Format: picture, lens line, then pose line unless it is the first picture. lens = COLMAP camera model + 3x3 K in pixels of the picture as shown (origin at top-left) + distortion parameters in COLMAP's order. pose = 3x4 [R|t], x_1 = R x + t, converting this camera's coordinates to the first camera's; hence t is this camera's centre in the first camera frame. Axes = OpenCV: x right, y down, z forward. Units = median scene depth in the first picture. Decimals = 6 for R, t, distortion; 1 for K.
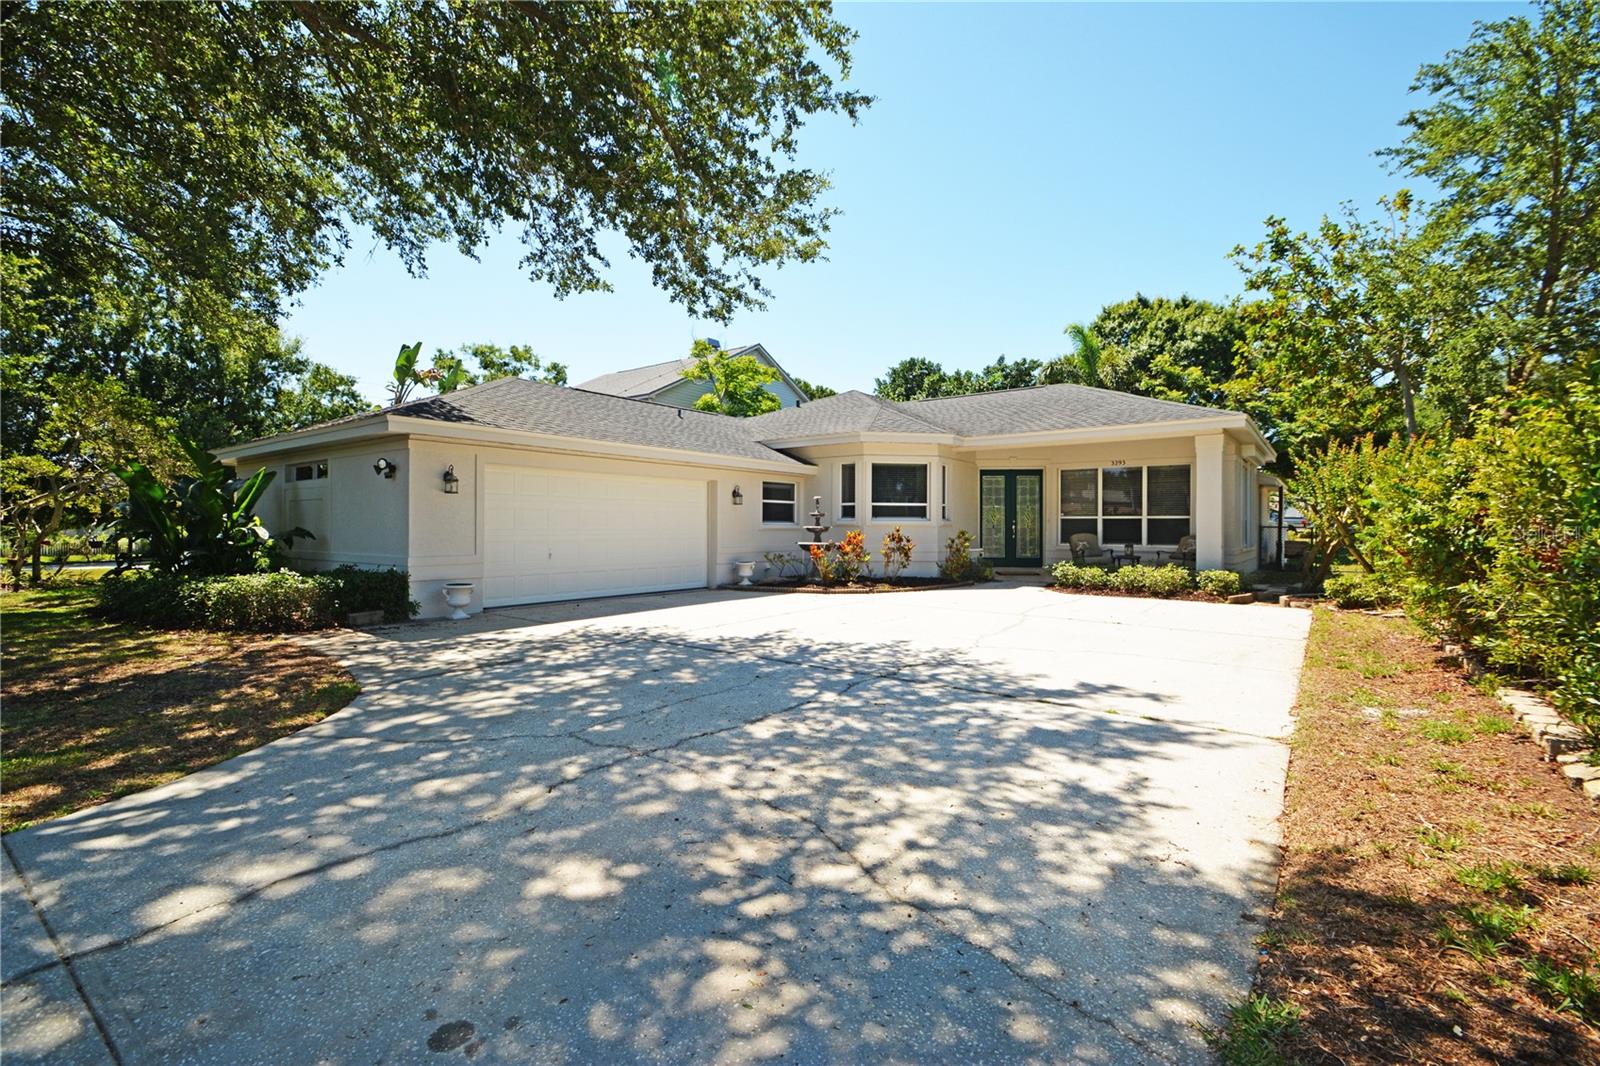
lens RADIAL K [[699.2, 0, 791.6], [0, 699.2, 531.2], [0, 0, 1]] dist [0.004429, -0.011732]
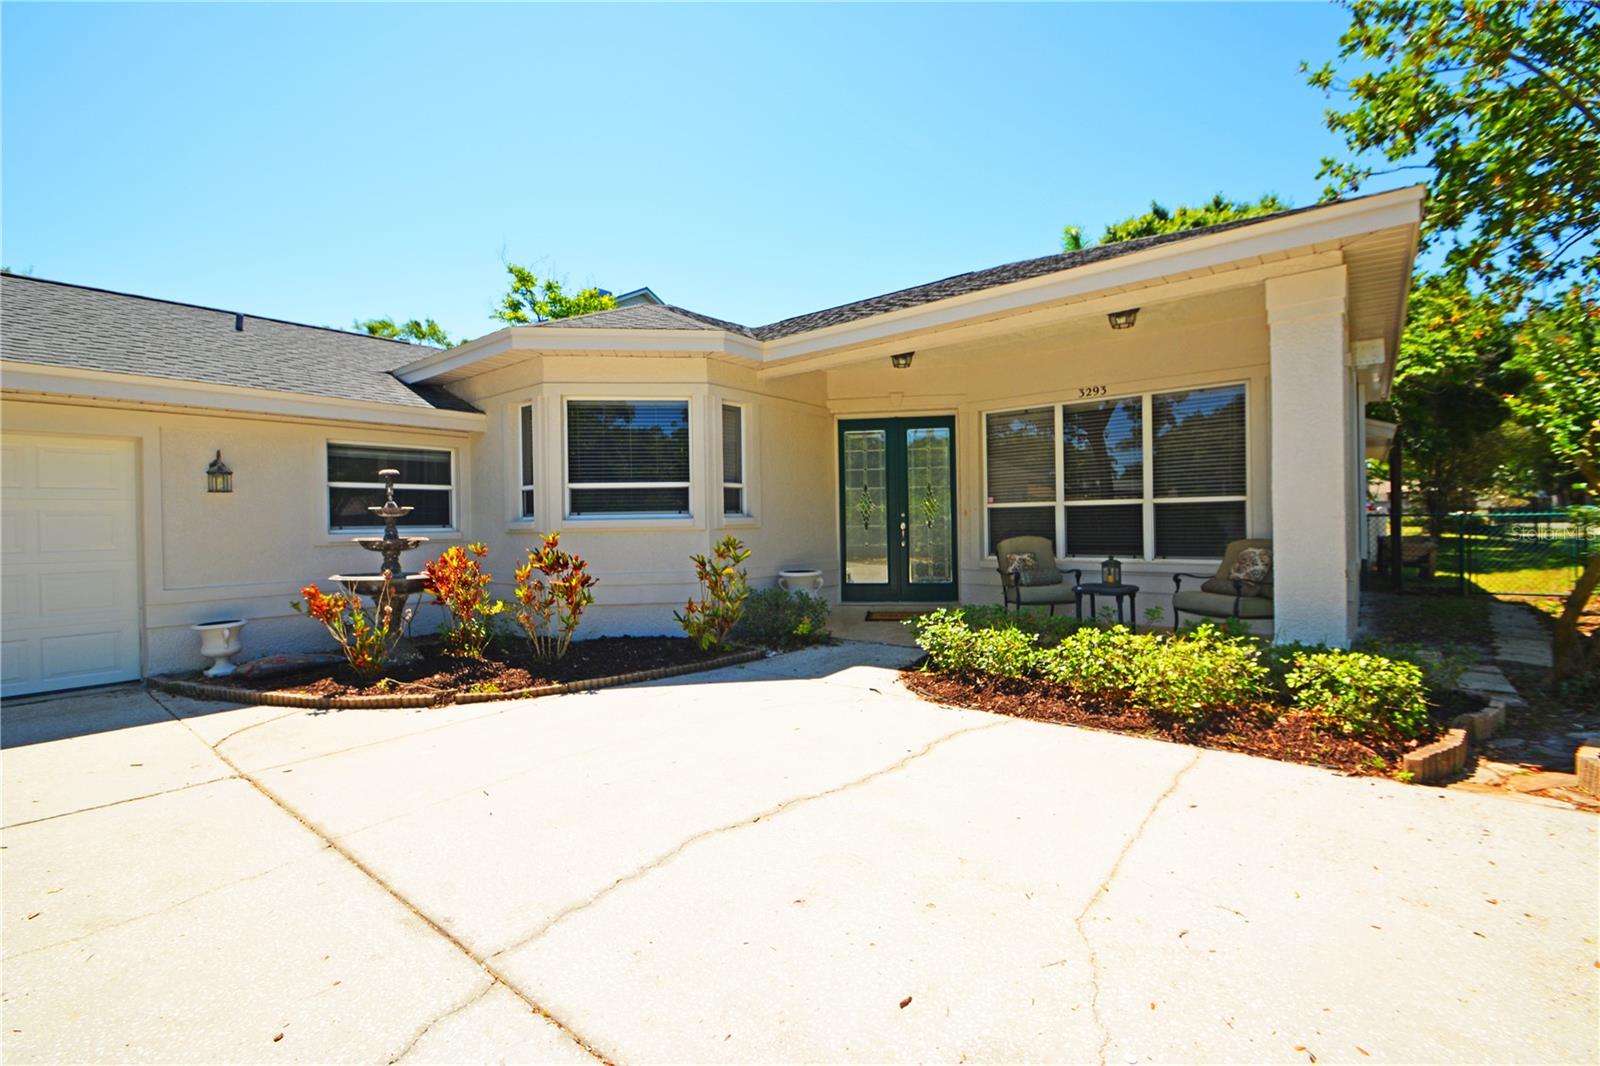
lens RADIAL K [[699.2, 0, 797.5], [0, 699.2, 535.4], [0, 0, 1]] dist [0.004429, -0.011732]
pose [[0.999335, -0.021771, -0.029251, 0.307080], [0.022072, 0.999706, 0.009997, -0.006995], [0.029025, -0.010635, 0.999522, 0.567043]]
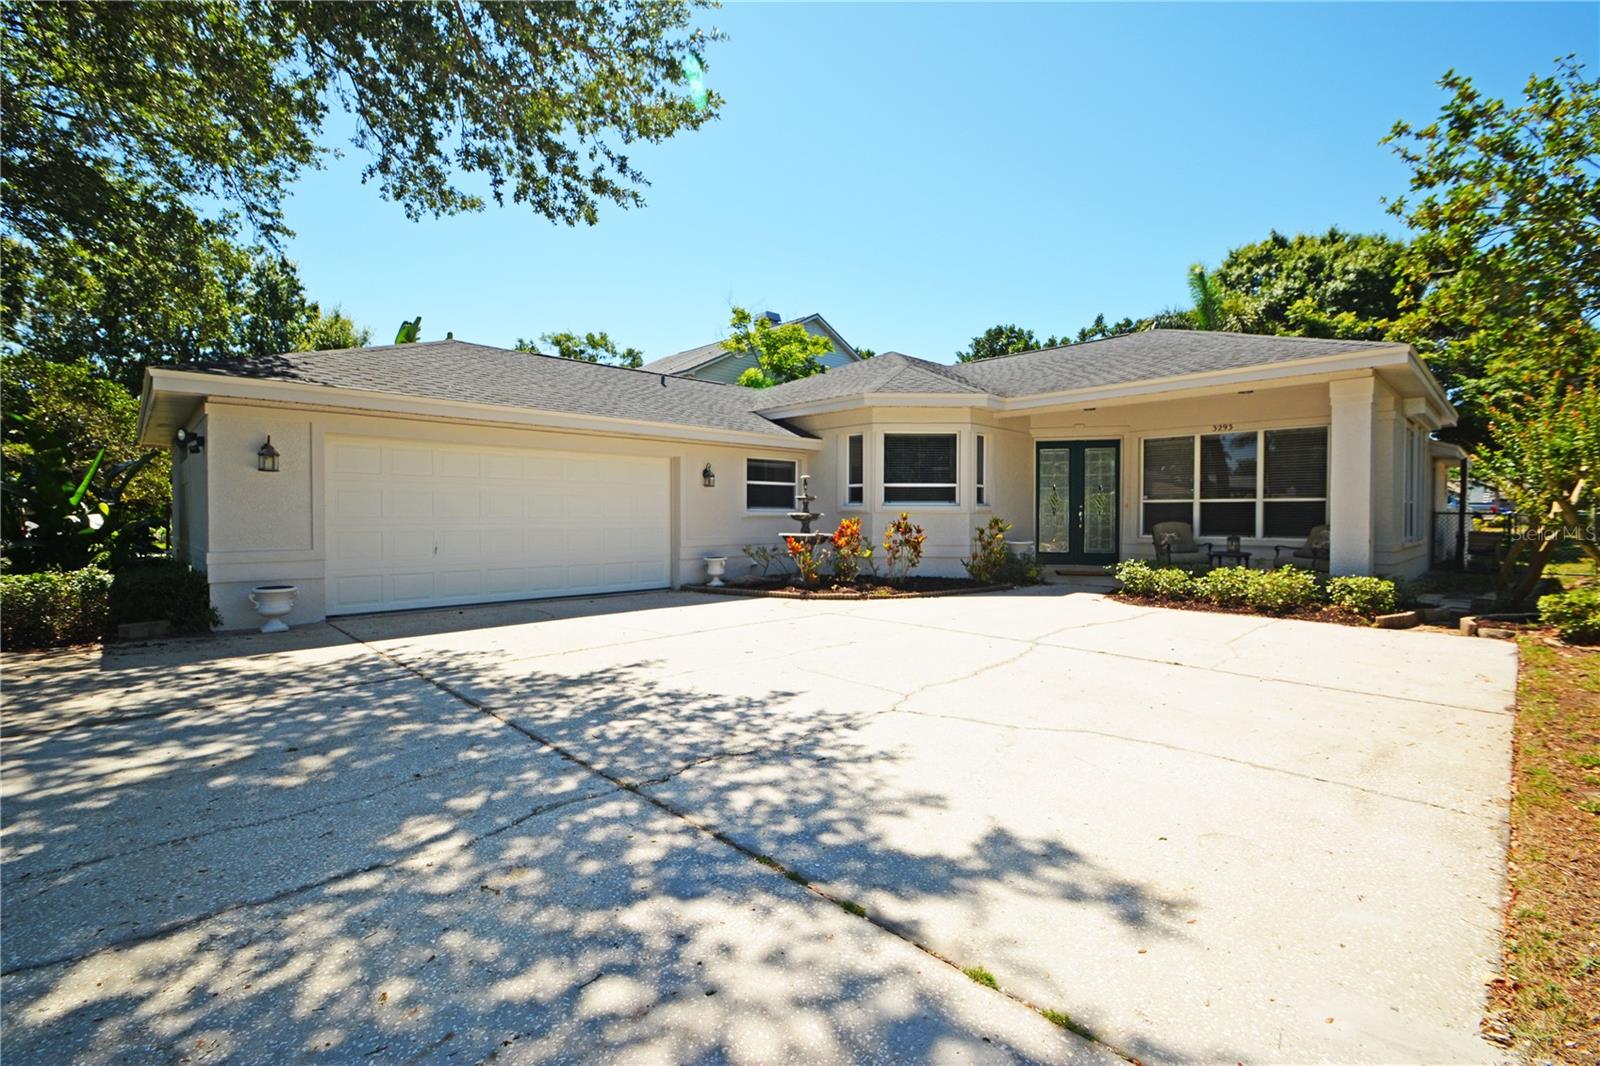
lens RADIAL K [[699.2, 0, 793.8], [0, 699.2, 530.4], [0, 0, 1]] dist [0.004429, -0.011732]
pose [[0.988058, 0.001278, -0.154079, 0.146203], [0.001087, 0.999883, 0.015268, 0.000405], [0.154080, -0.015253, 0.987941, 0.212850]]
